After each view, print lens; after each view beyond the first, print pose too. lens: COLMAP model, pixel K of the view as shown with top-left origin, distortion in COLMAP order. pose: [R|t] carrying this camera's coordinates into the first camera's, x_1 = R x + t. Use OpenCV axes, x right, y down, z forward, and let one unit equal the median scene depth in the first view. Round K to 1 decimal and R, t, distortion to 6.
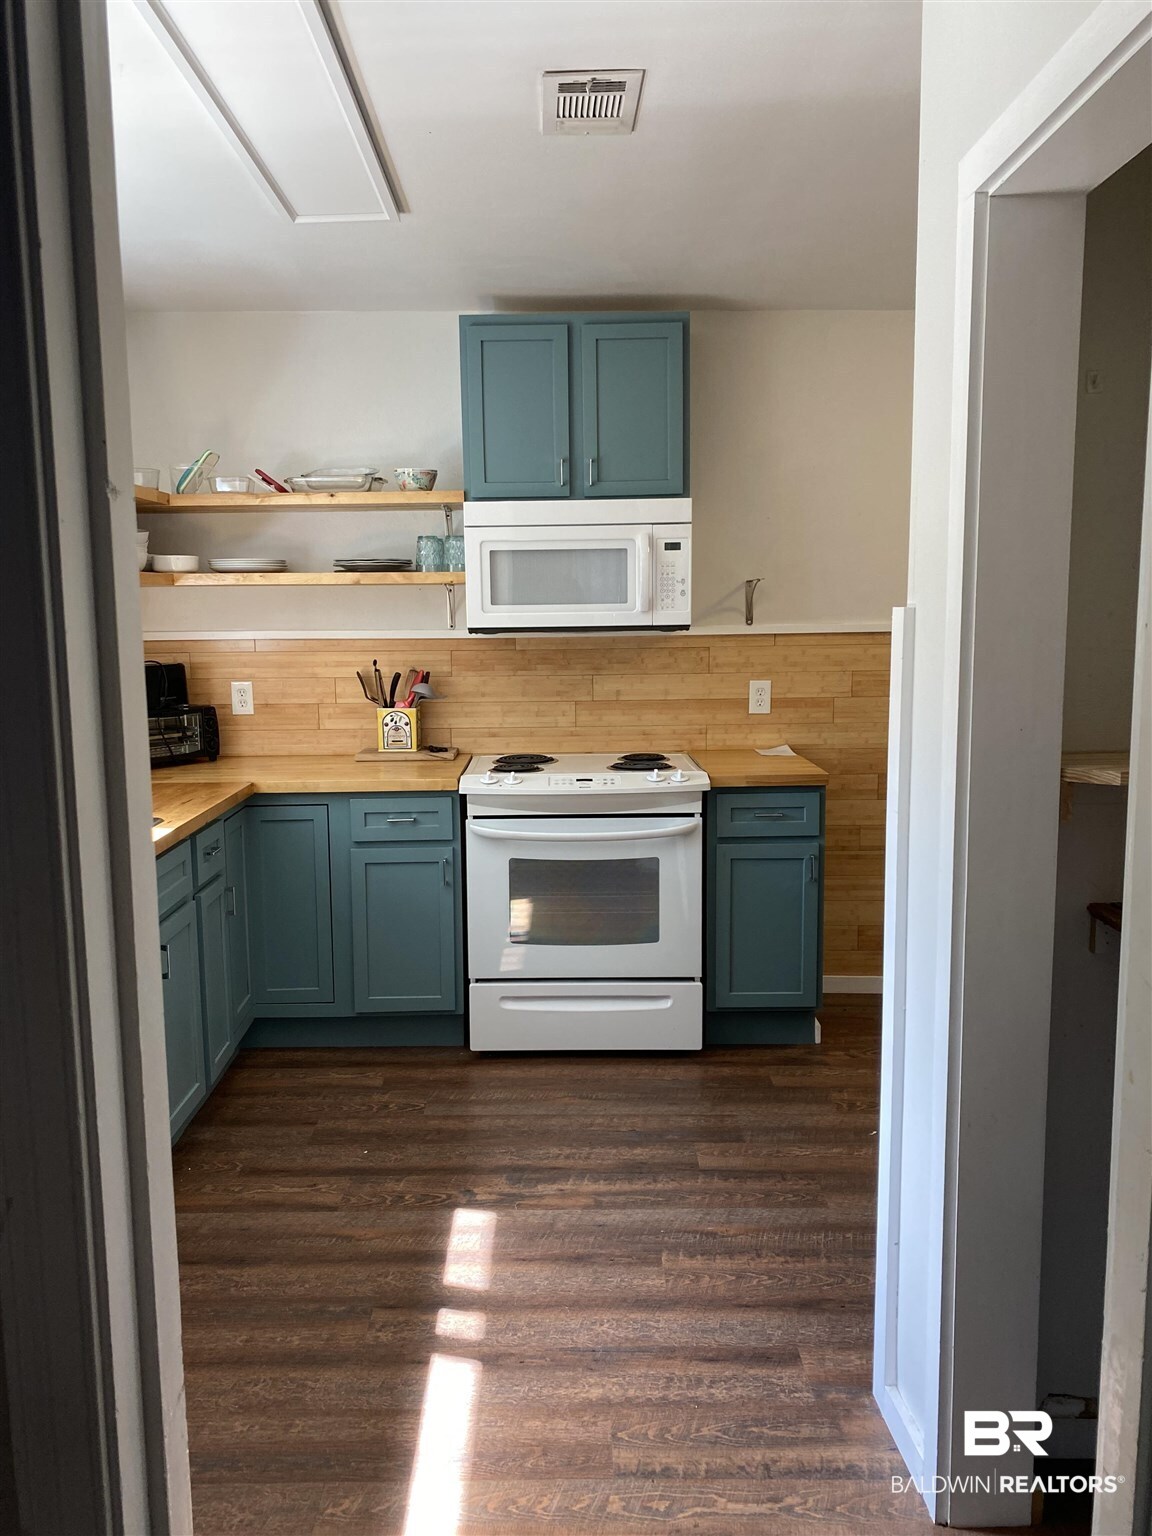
lens RADIAL K [[1175.6, 0, 580.6], [0, 1175.6, 764.0], [0, 0, 1]] dist [0.008200, -0.001870]
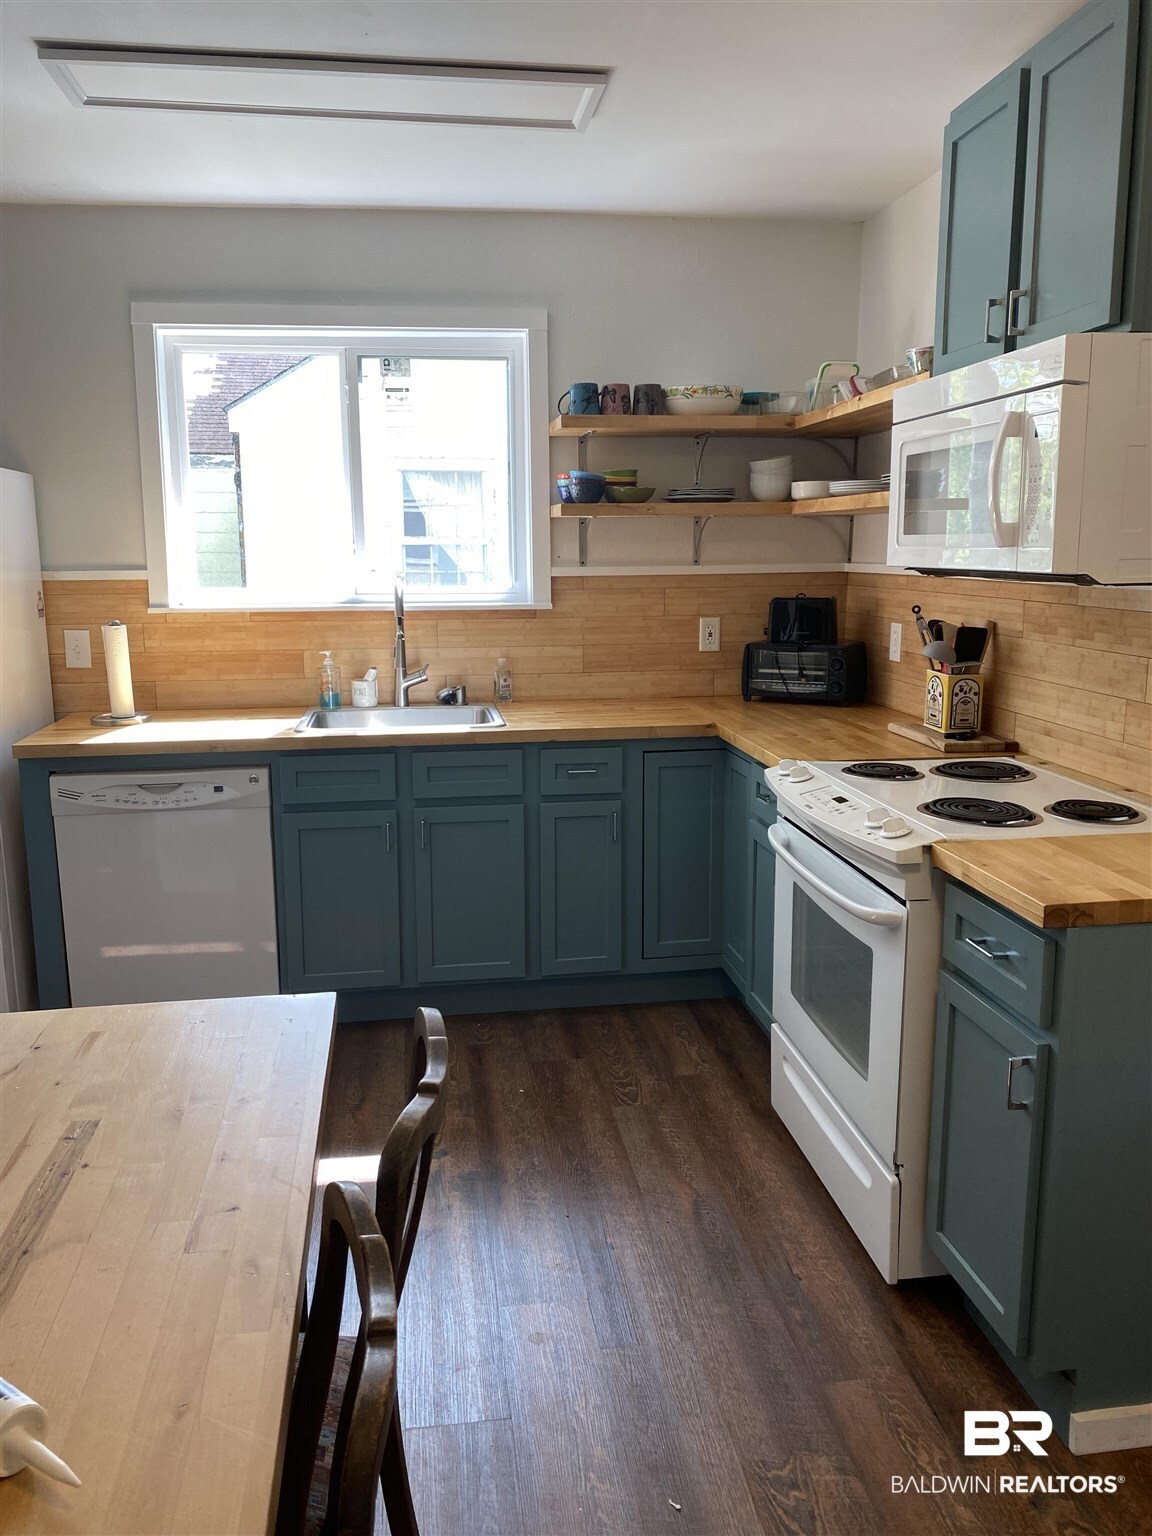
lens RADIAL K [[1175.6, 0, 580.7], [0, 1175.6, 765.9], [0, 0, 1]] dist [0.008200, -0.001870]
pose [[0.121422, 0.192667, -0.973723, 0.641212], [-0.133964, 0.975187, 0.176251, -0.103699], [0.983519, 0.109044, 0.144219, 0.762086]]
